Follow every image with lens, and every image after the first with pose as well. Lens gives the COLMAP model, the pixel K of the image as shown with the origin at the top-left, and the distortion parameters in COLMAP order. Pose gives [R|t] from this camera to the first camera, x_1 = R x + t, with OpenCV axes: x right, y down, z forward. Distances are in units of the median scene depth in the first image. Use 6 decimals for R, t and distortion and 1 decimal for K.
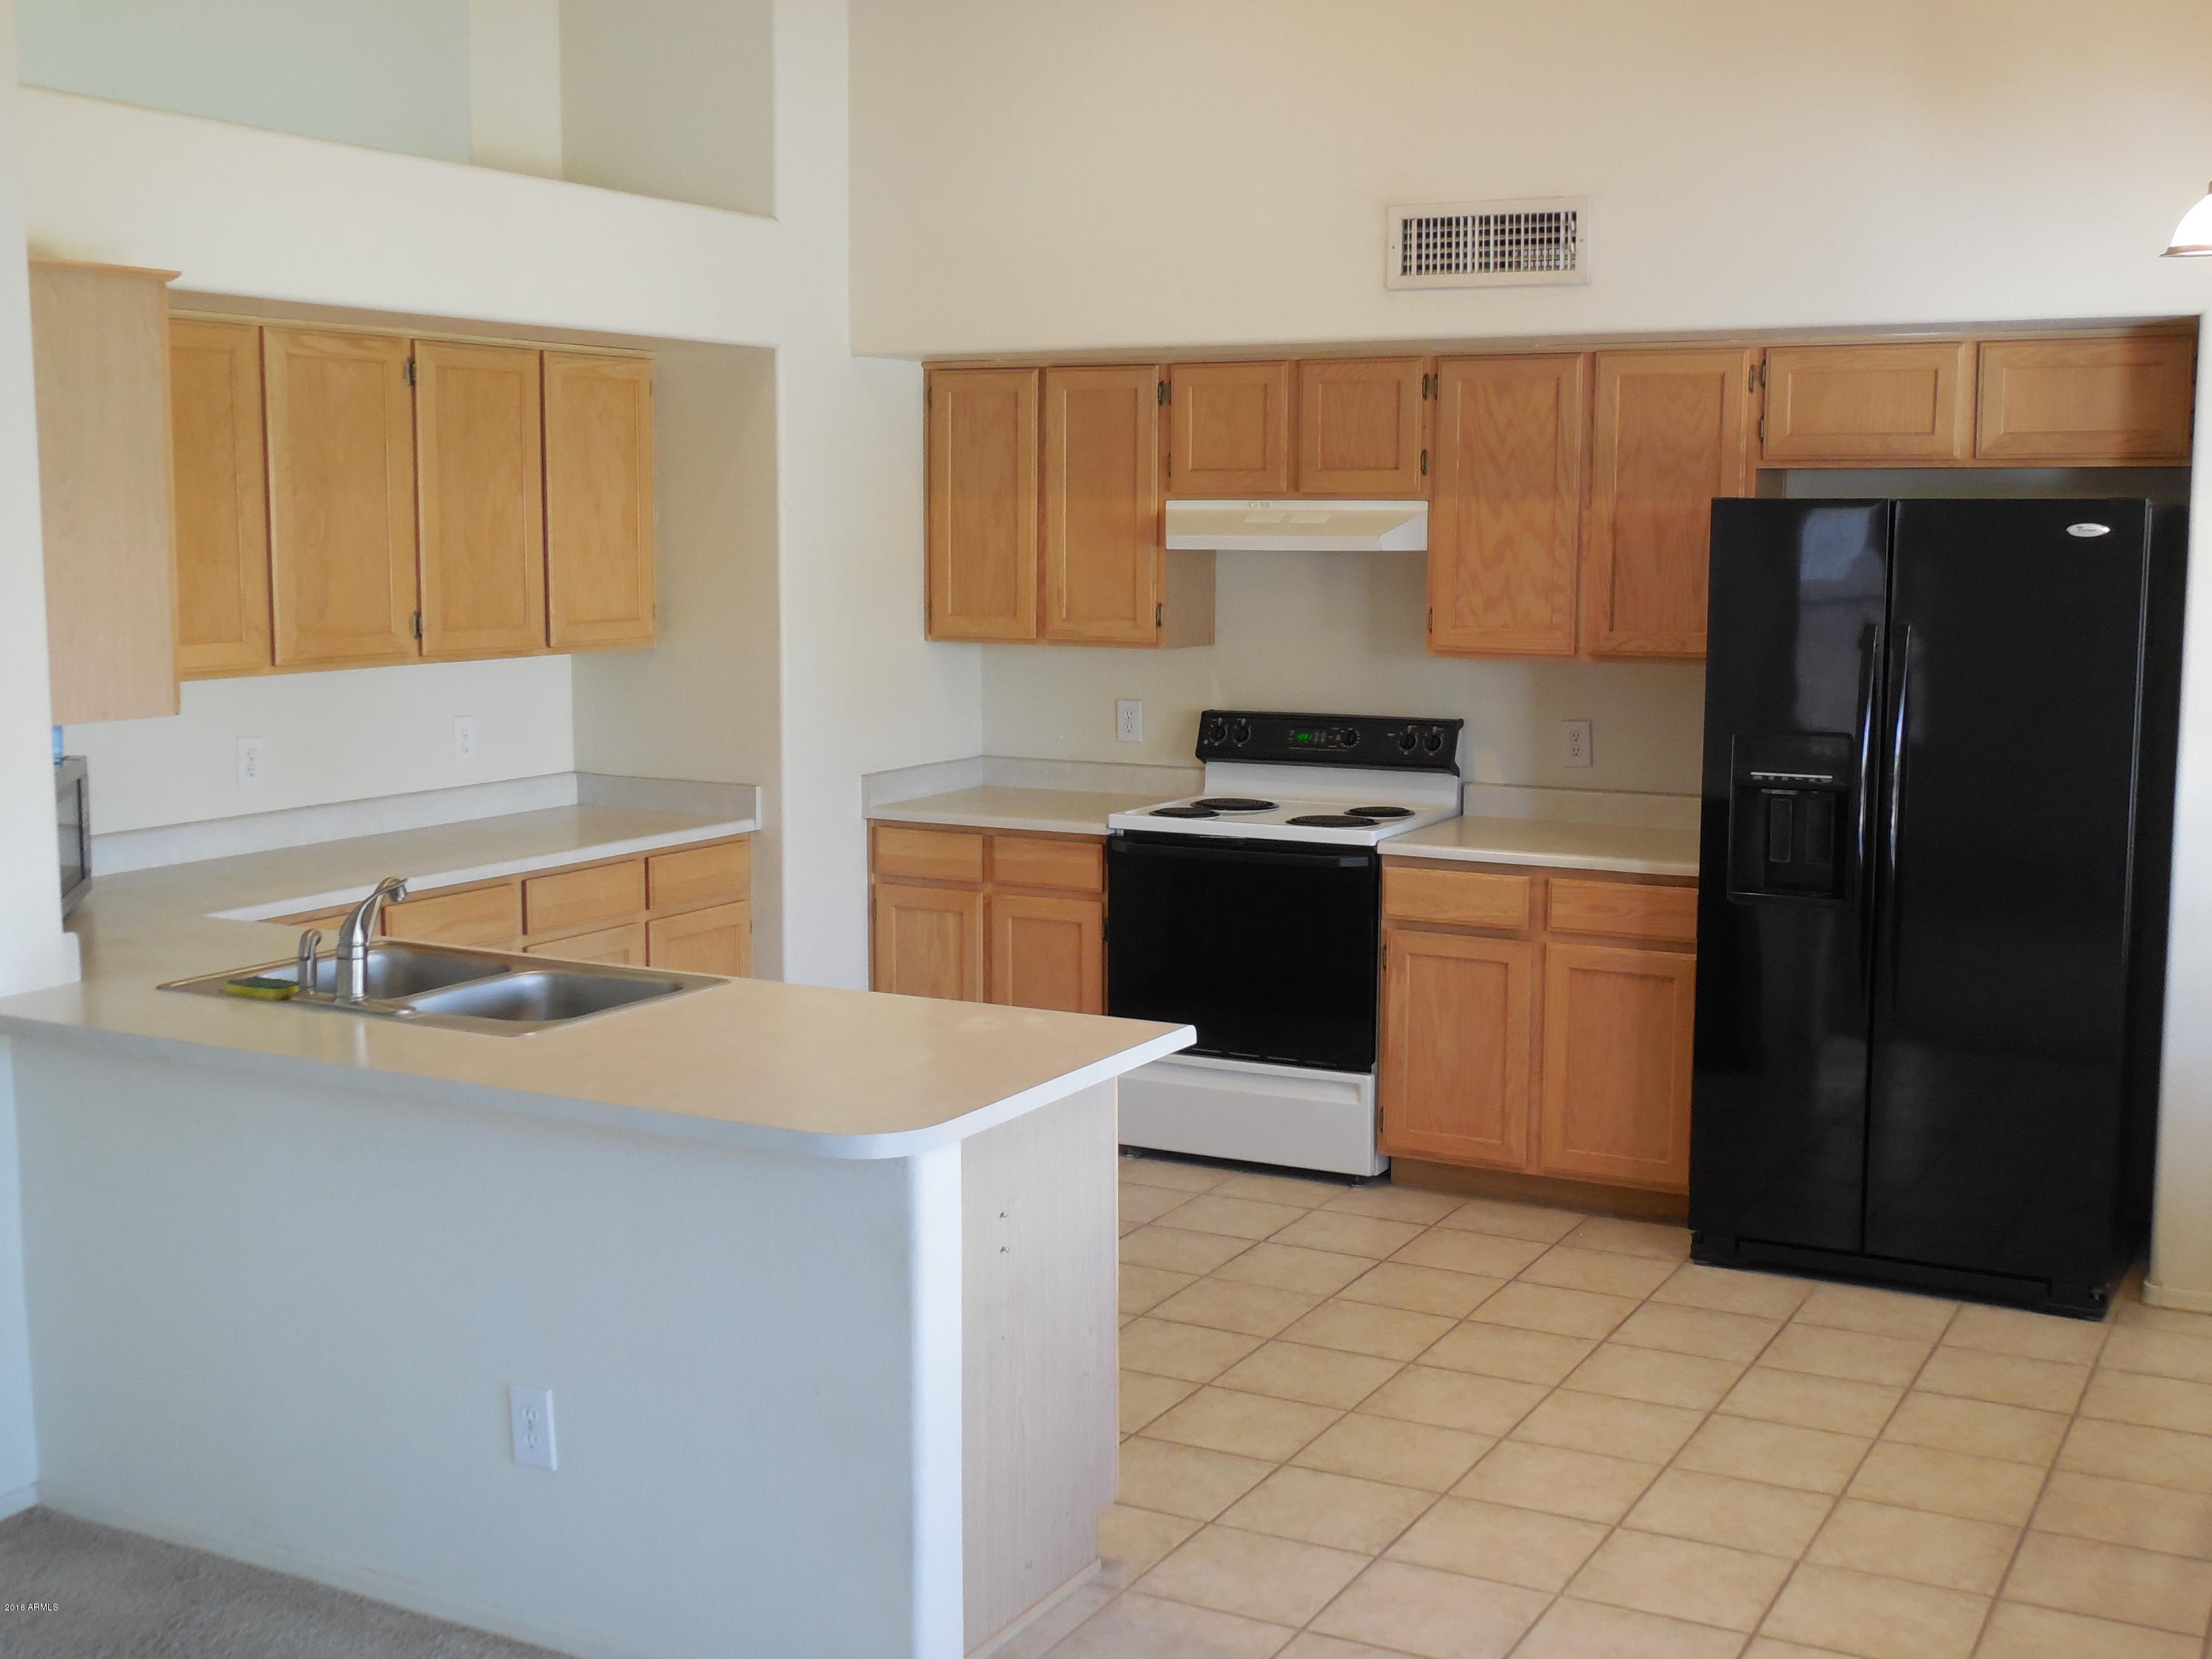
lens RADIAL K [[2478.0, 0, 1126.4], [0, 2478.0, 823.6], [0, 0, 1]] dist [-0.014400, 0.000000]
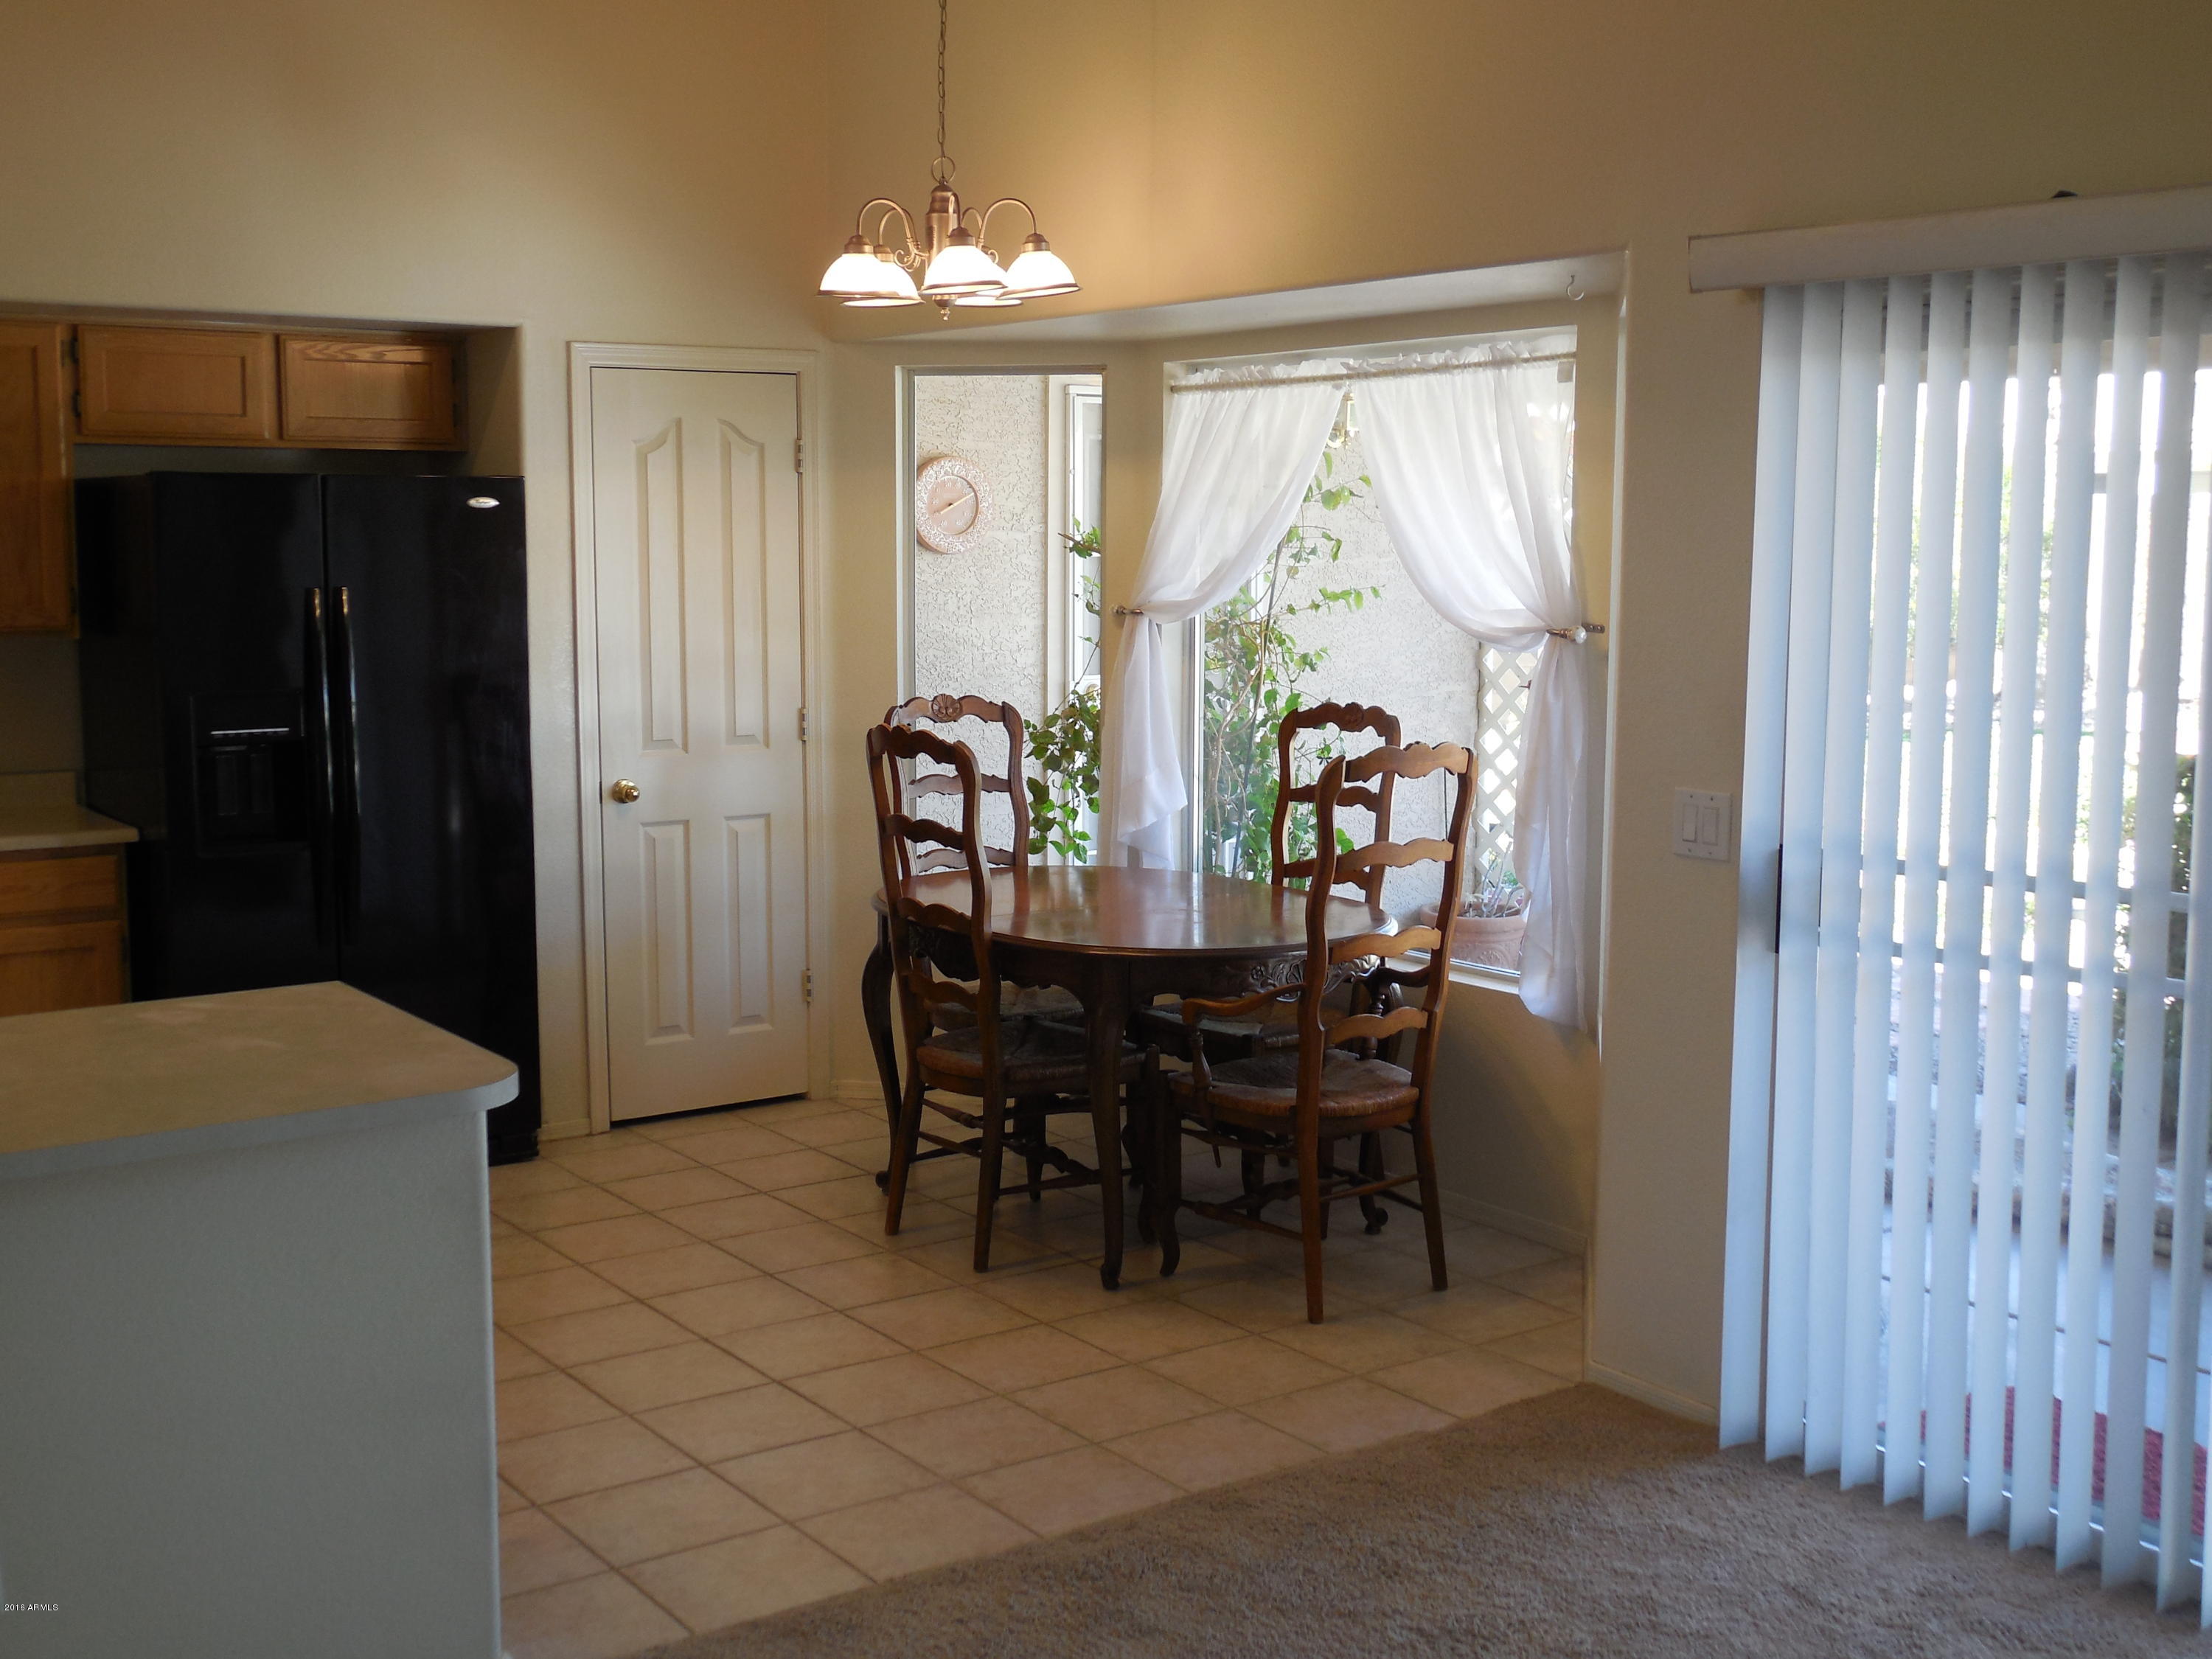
lens RADIAL K [[2478.0, 0, 1128.9], [0, 2478.0, 825.3], [0, 0, 1]] dist [-0.014400, 0.000000]
pose [[0.441083, -0.108246, 0.890915, -0.476772], [0.105797, 0.992049, 0.068154, -0.010737], [-0.891209, 0.064194, 0.449028, 0.166684]]
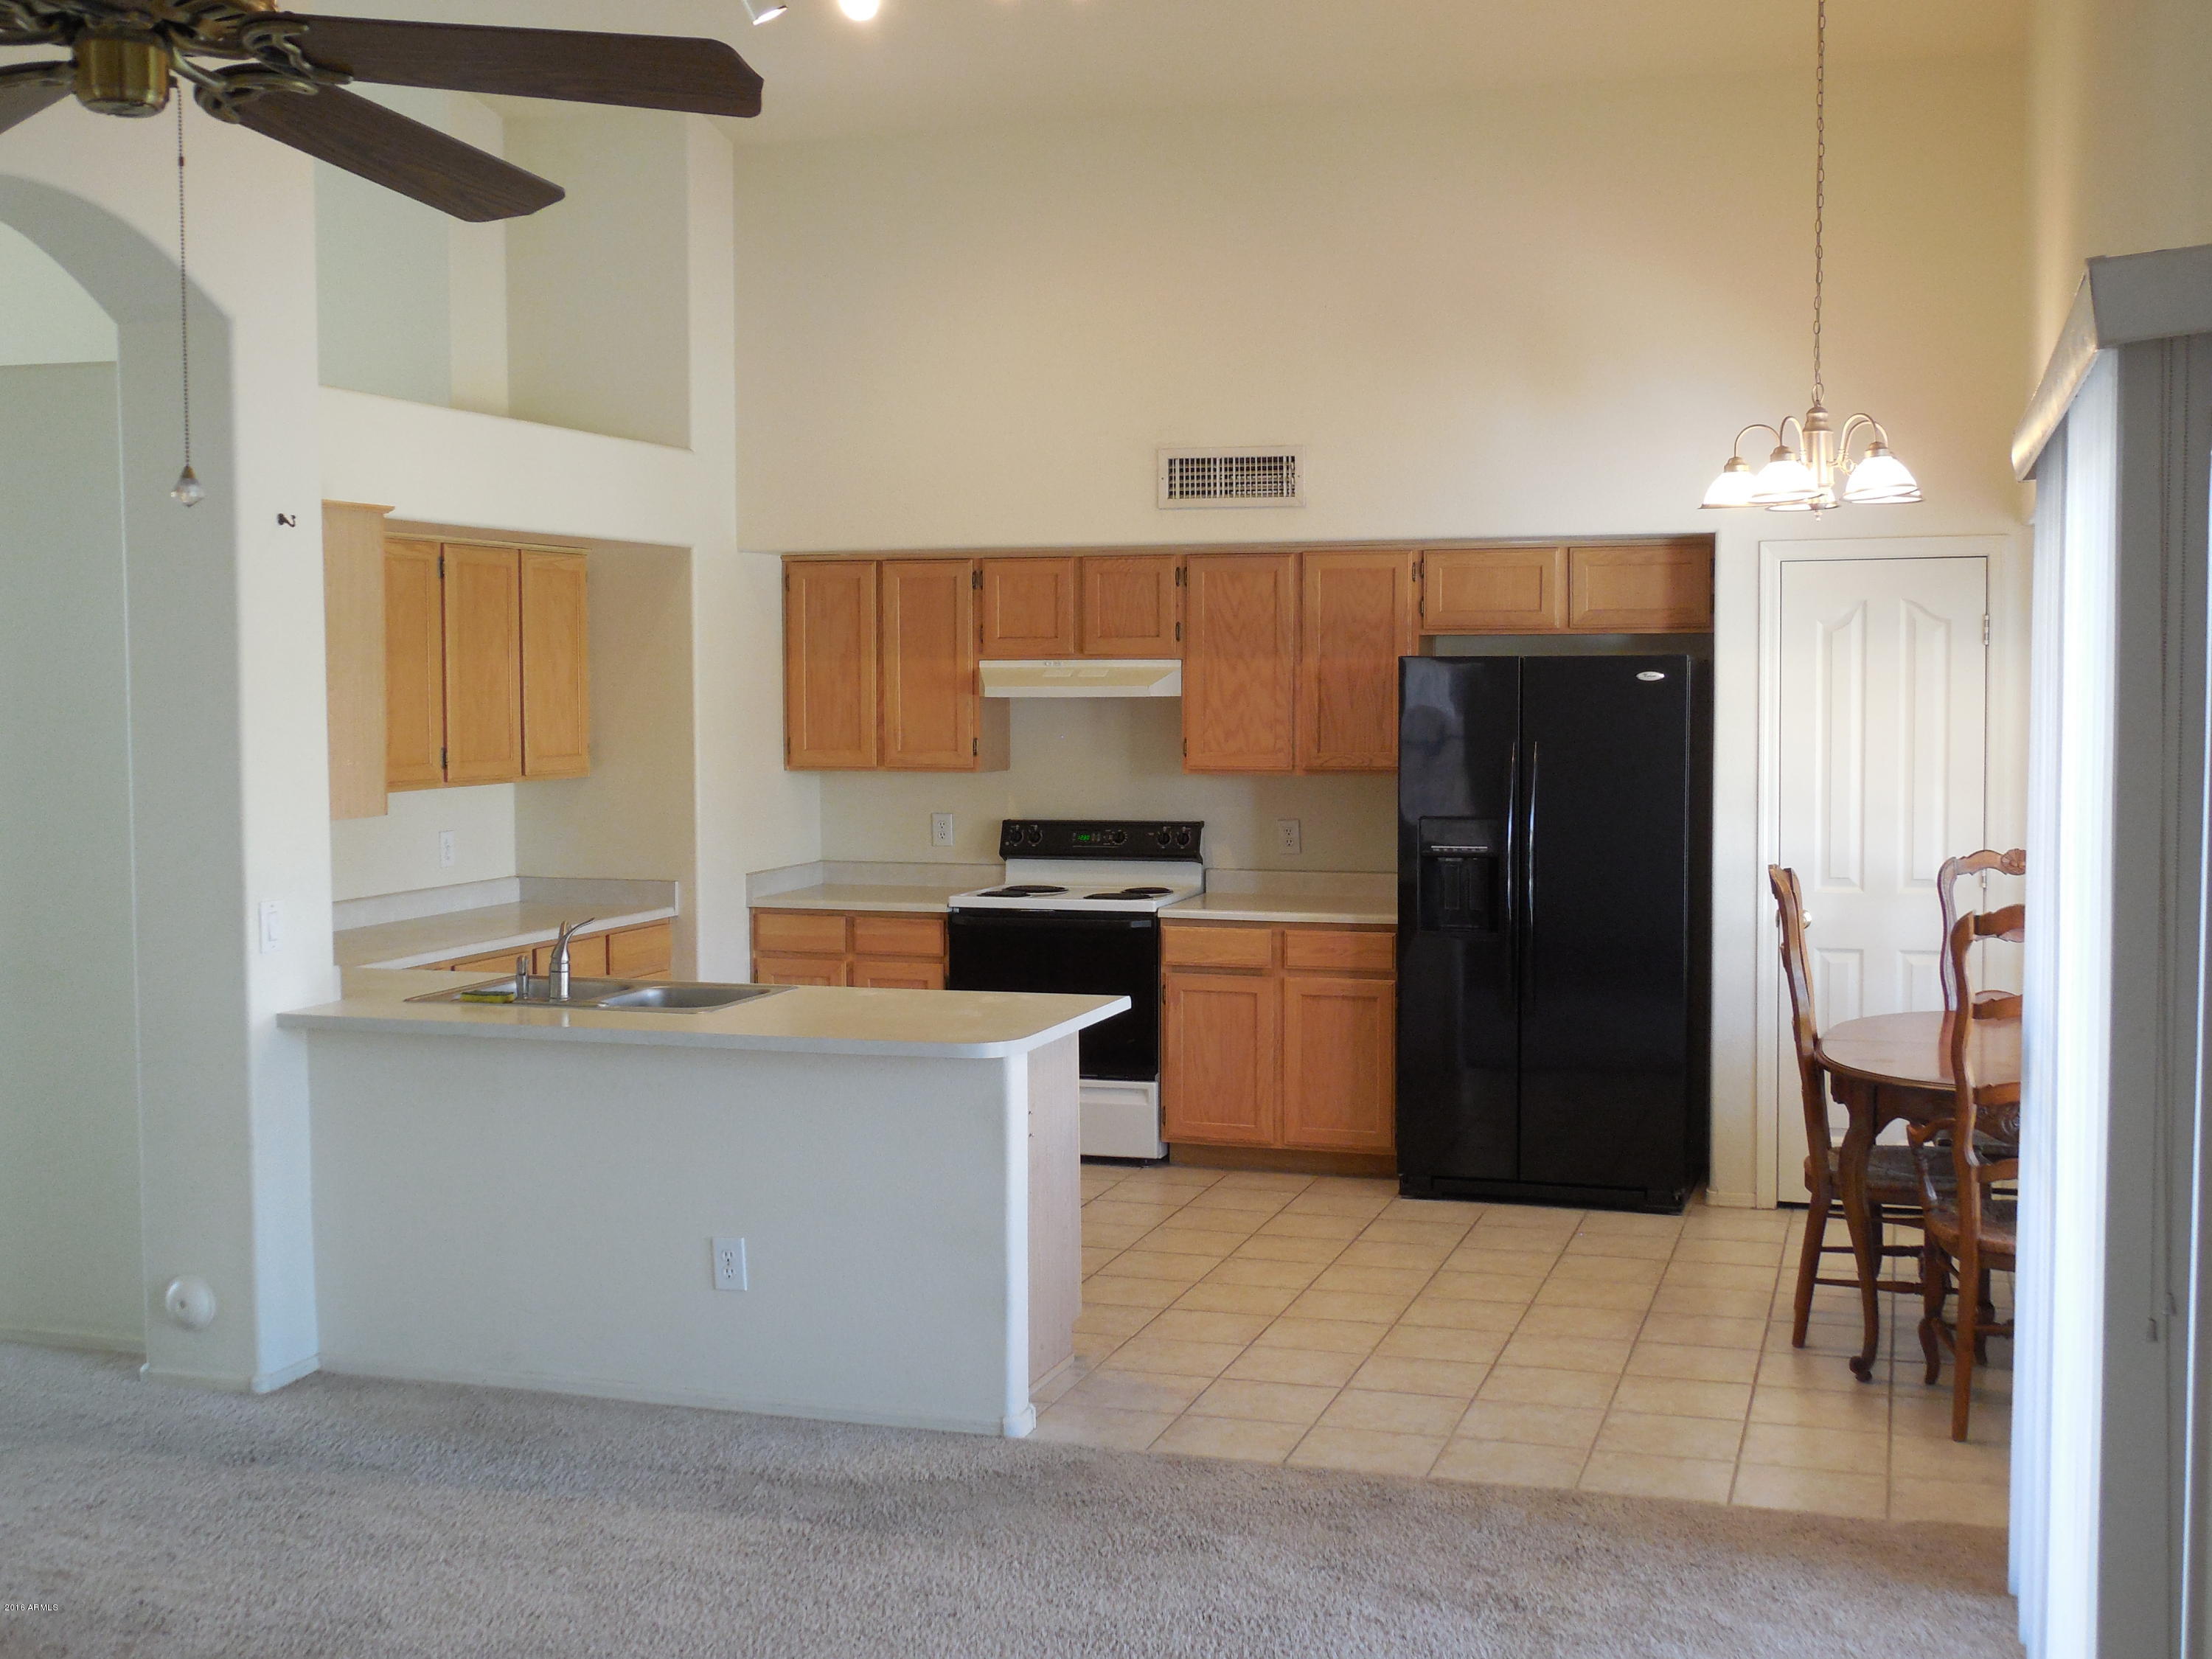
lens RADIAL K [[2478.0, 0, 1108.9], [0, 2478.0, 832.0], [0, 0, 1]] dist [-0.014400, 0.000000]
pose [[0.984500, -0.018373, 0.174419, -0.167383], [0.028823, 0.997925, -0.057571, 0.044376], [-0.172999, 0.061706, 0.982987, -0.348762]]
